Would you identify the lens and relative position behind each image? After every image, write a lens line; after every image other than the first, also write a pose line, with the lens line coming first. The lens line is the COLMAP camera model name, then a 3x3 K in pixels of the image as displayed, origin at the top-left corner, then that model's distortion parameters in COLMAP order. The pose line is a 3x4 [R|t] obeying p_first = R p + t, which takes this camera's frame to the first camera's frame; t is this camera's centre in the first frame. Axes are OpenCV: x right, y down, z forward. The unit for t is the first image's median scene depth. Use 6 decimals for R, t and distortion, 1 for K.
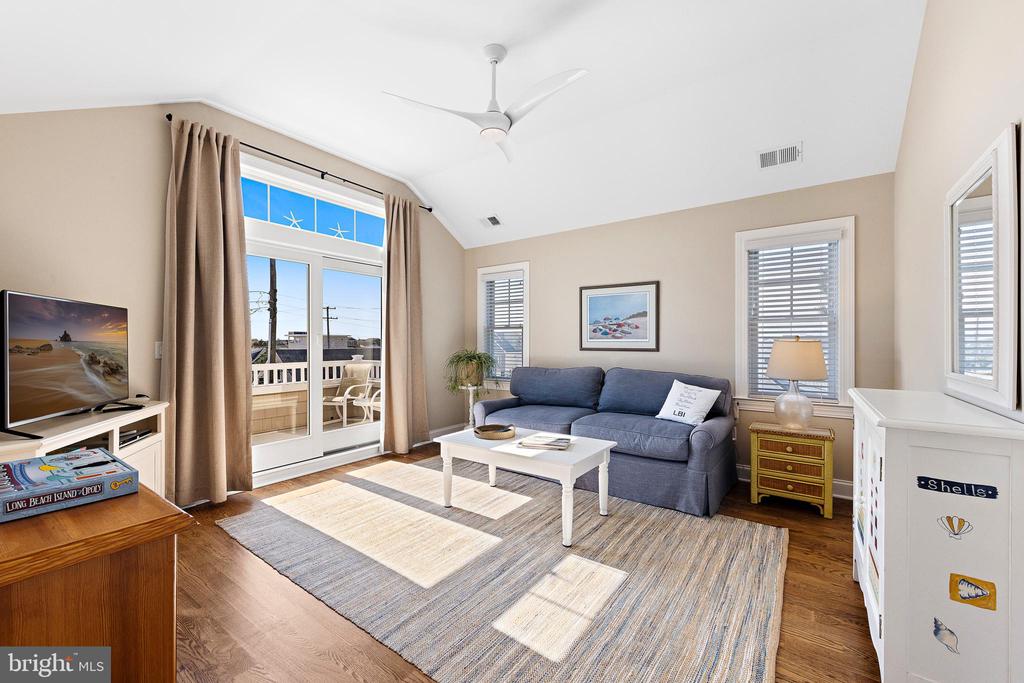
lens RADIAL K [[408.8, 0, 514.9], [0, 408.8, 344.2], [0, 0, 1]] dist [0.024465, 0.000010]
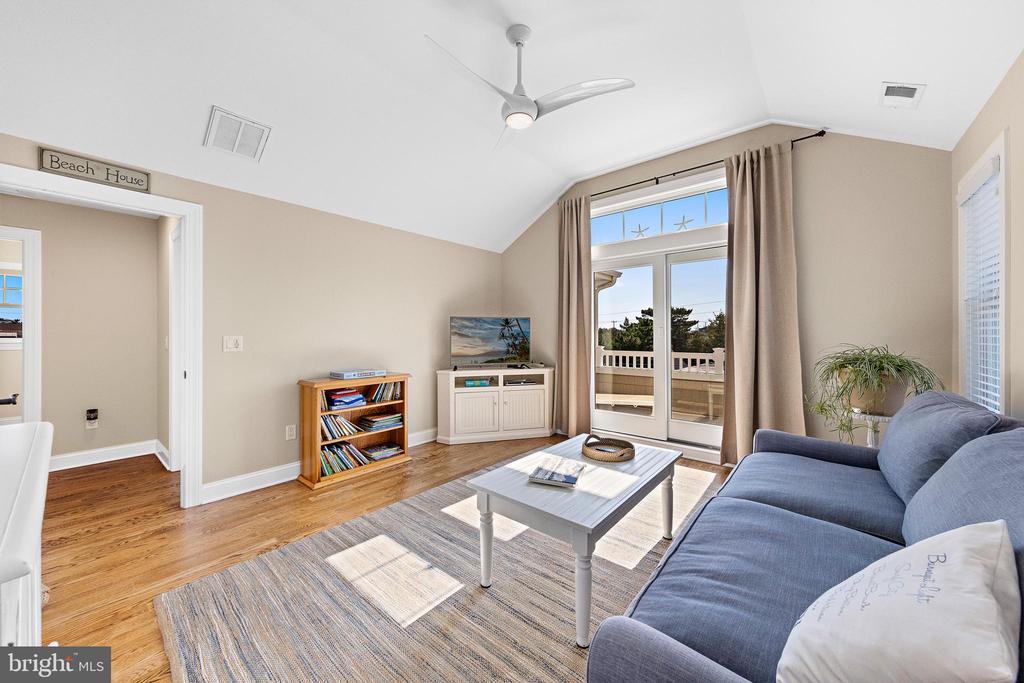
lens RADIAL K [[371.7, 0, 516.6], [0, 371.7, 336.4], [0, 0, 1]] dist [0.002271, 0.000075]
pose [[-0.071051, 0.007087, -0.997447, 0.778890], [-0.003259, 0.999968, 0.007337, -0.007837], [0.997467, 0.003772, -0.071026, 1.012273]]
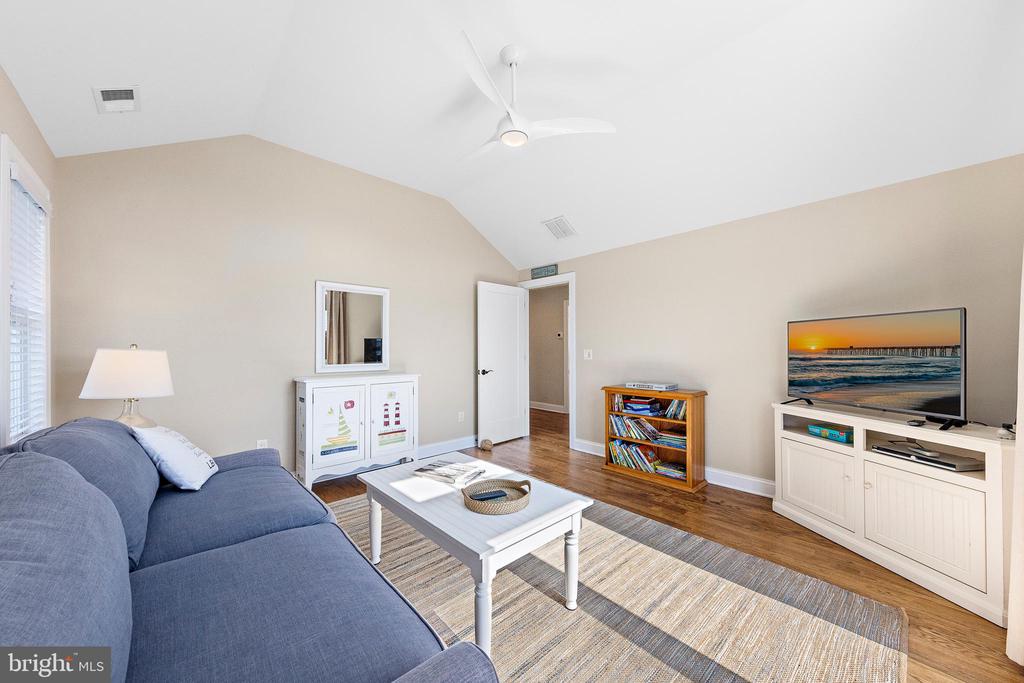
lens RADIAL K [[368.7, 0, 513.0], [0, 368.7, 346.9], [0, 0, 1]] dist [0.000242, -0.000008]
pose [[-0.980170, 0.006440, 0.198052, -0.213874], [0.006691, 0.999977, 0.000596, -0.014232], [-0.198043, 0.001909, -0.980191, 1.785701]]
